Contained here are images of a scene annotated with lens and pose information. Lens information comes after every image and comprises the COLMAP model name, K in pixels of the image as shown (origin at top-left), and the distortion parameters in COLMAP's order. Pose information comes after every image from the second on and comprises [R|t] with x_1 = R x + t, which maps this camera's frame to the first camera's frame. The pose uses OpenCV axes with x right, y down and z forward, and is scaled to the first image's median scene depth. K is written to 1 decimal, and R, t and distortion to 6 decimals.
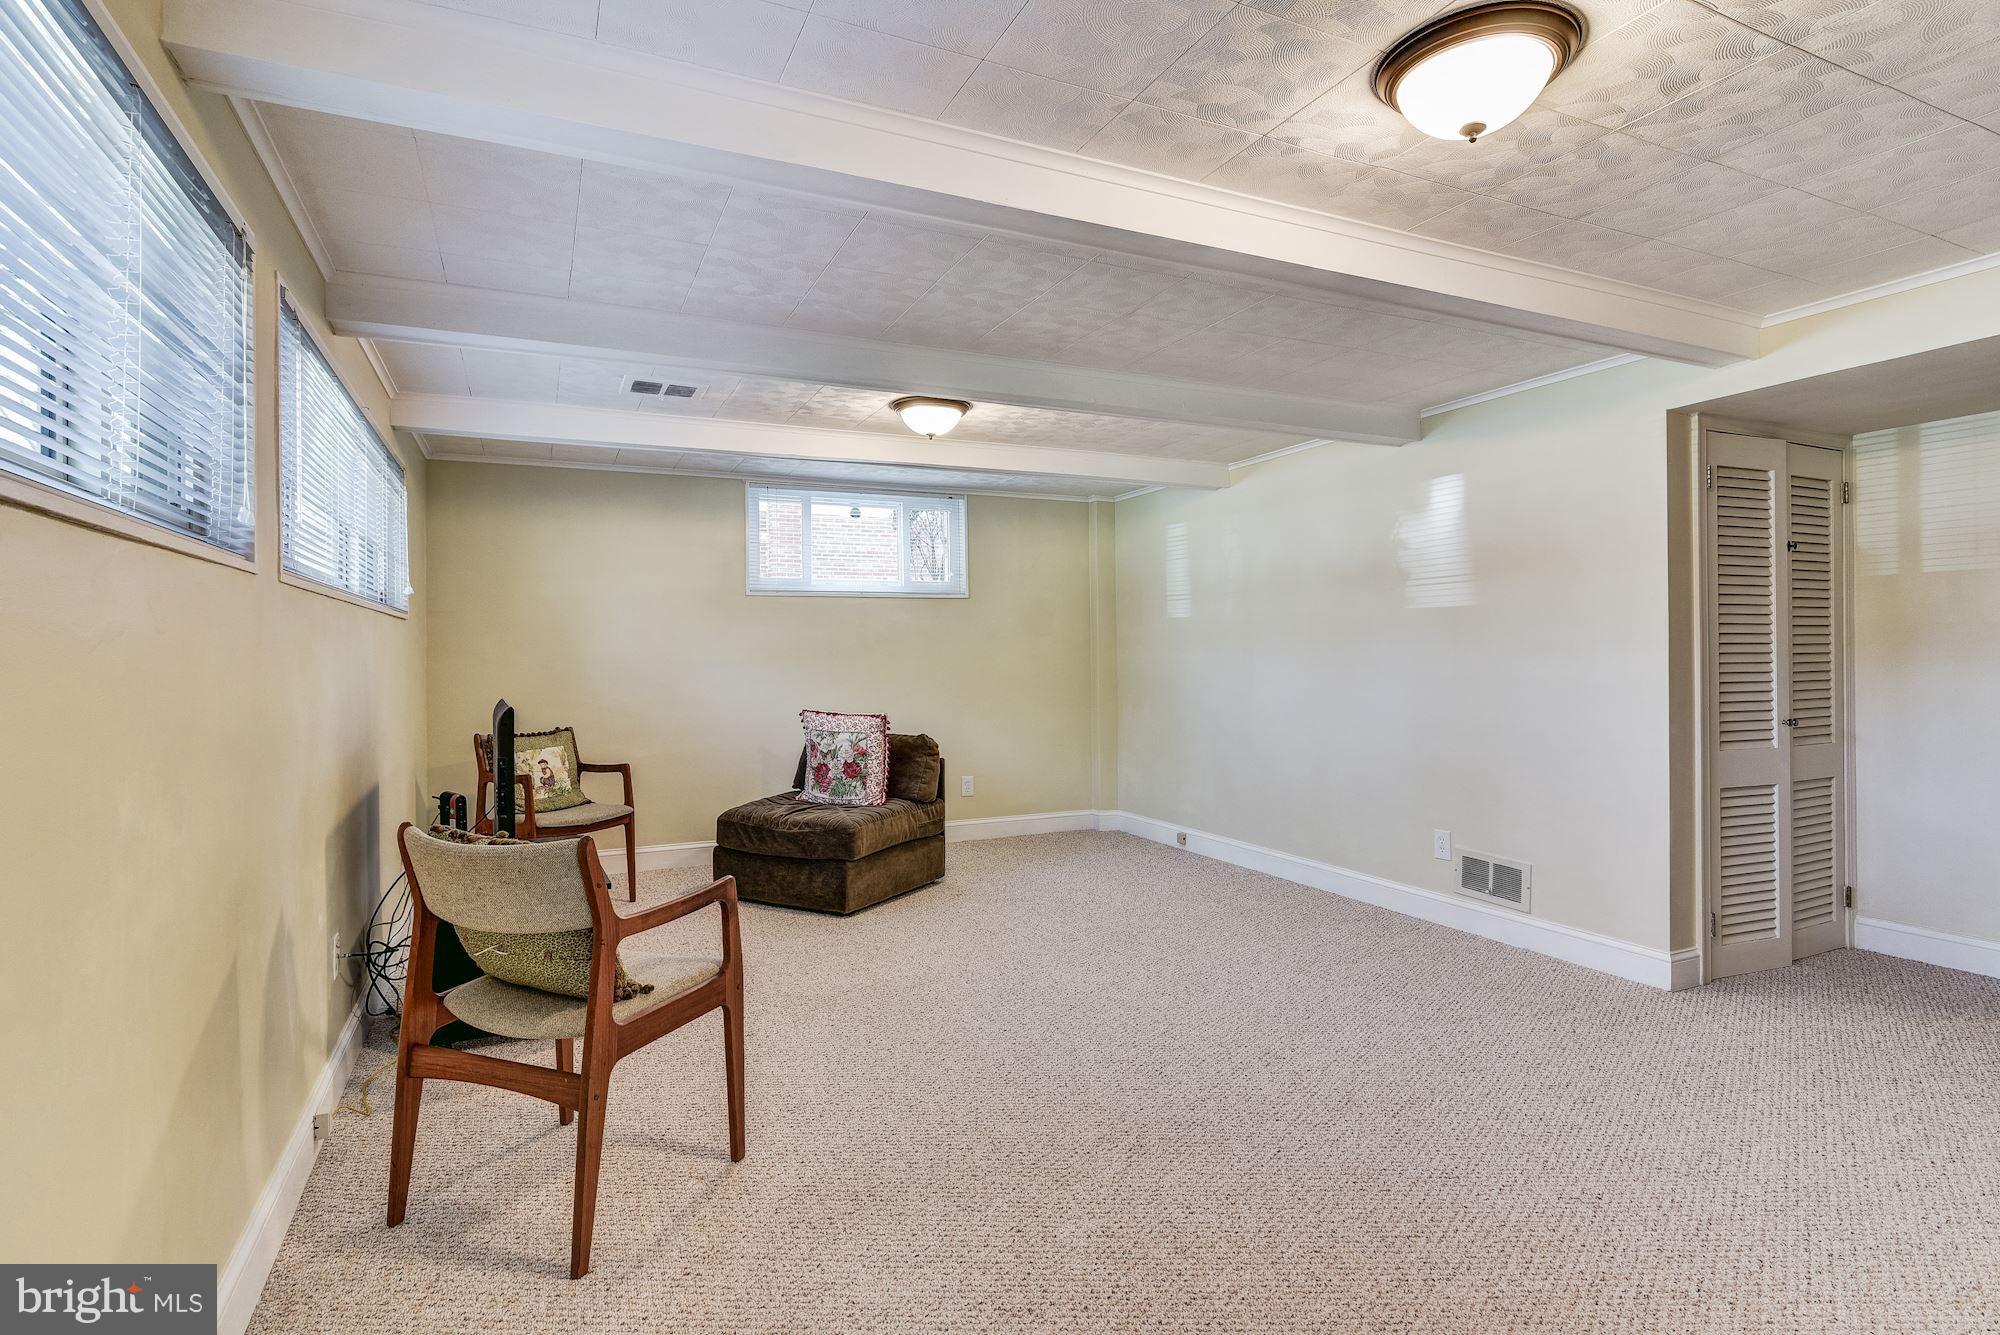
lens RADIAL K [[985.7, 0, 1004.0], [0, 985.7, 663.7], [0, 0, 1]] dist [-0.001292, -0.001728]
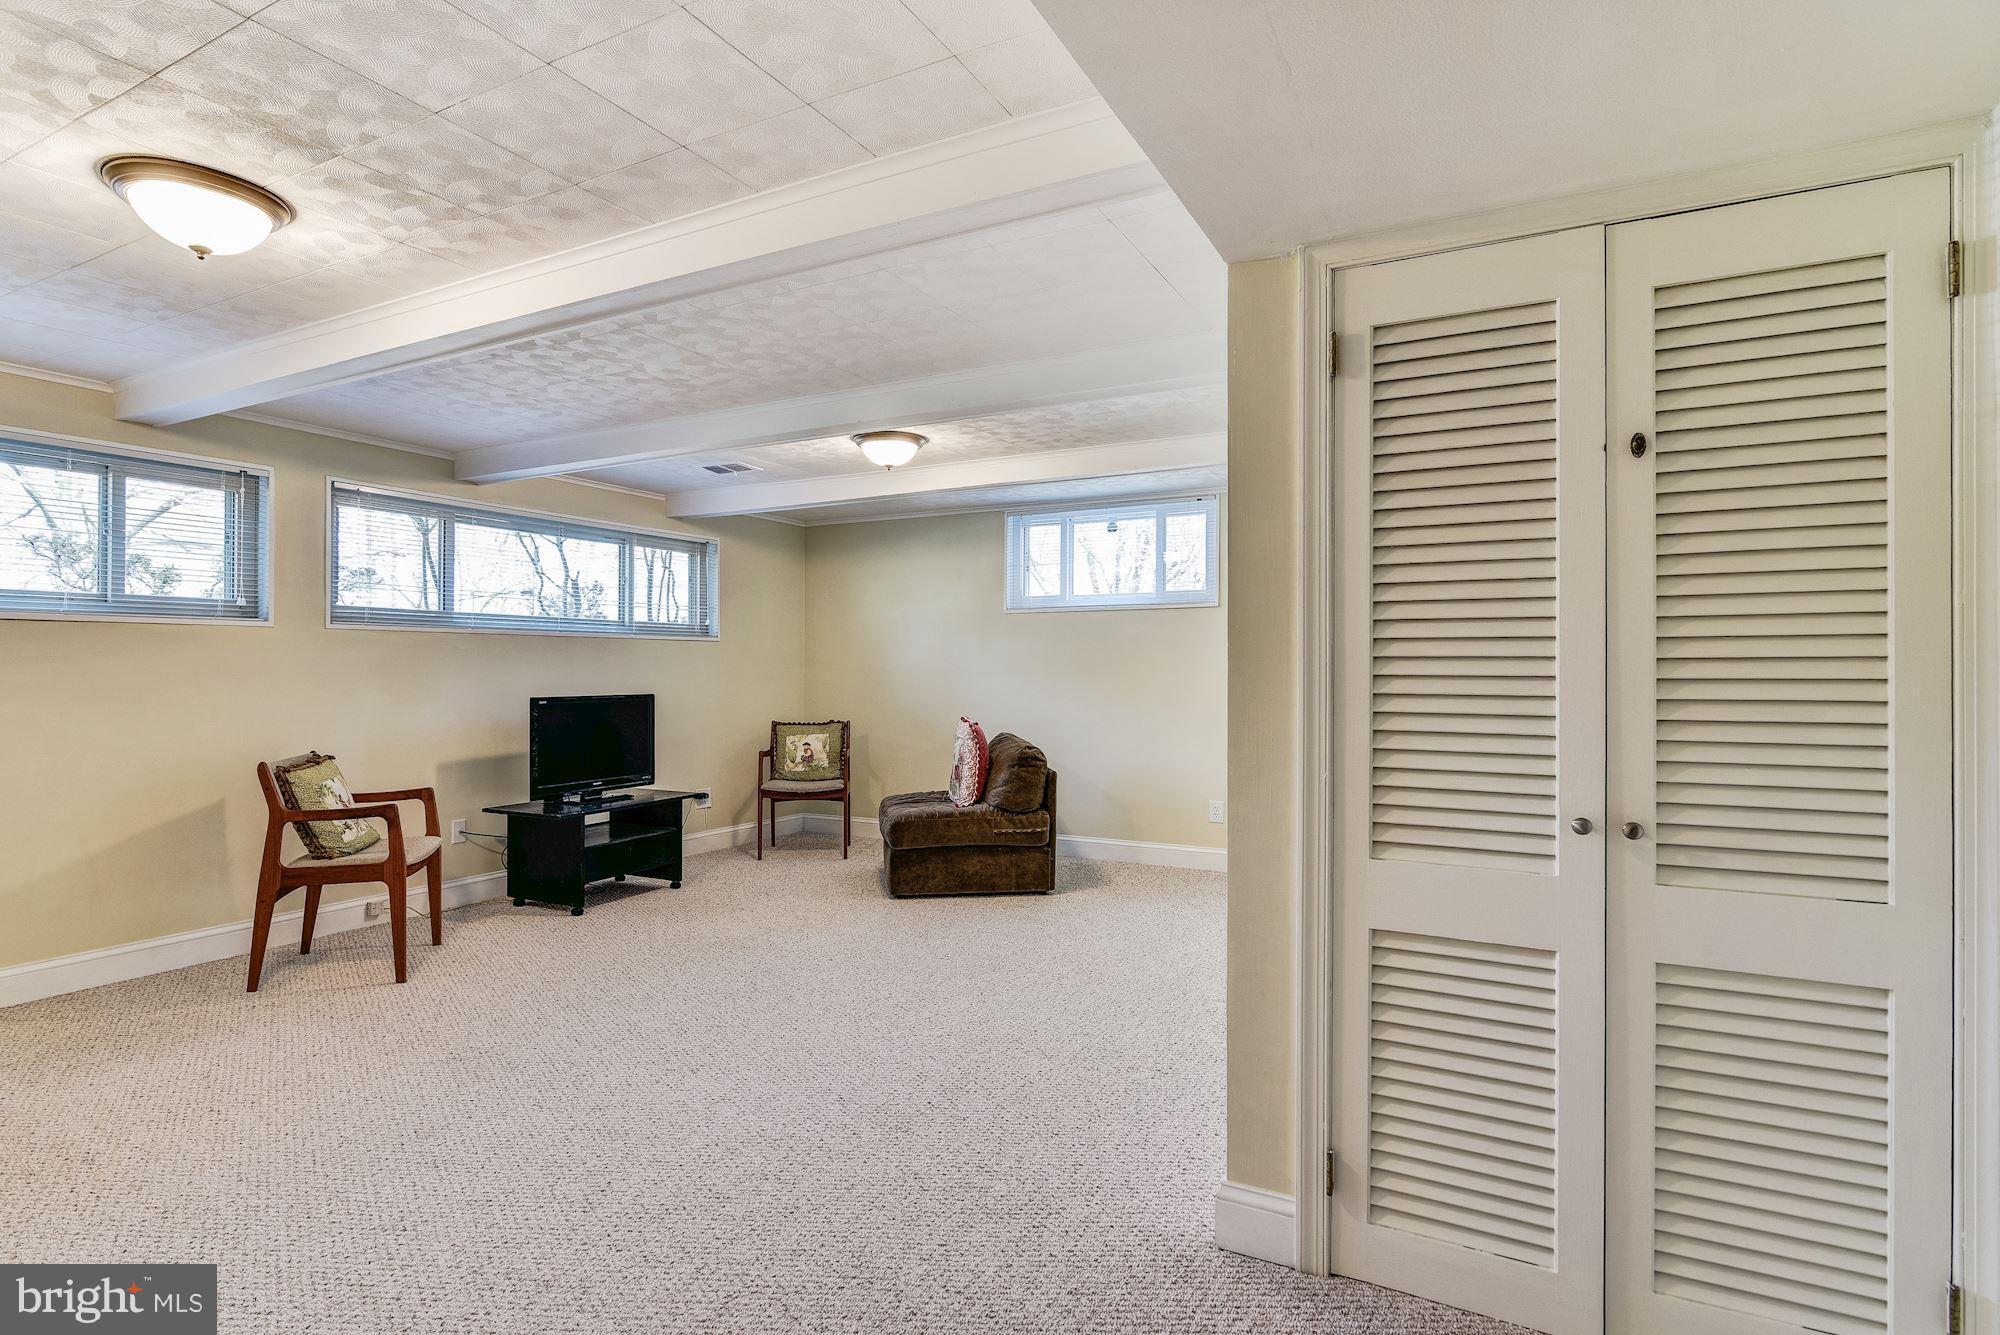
lens RADIAL K [[985.7, 0, 1004.0], [0, 985.7, 663.7], [0, 0, 1]] dist [-0.001292, -0.001728]
pose [[0.616731, 0.005189, -0.787157, 0.748978], [-0.013128, 0.999907, -0.003694, -0.009462], [0.787064, 0.012612, 0.616742, 0.370367]]
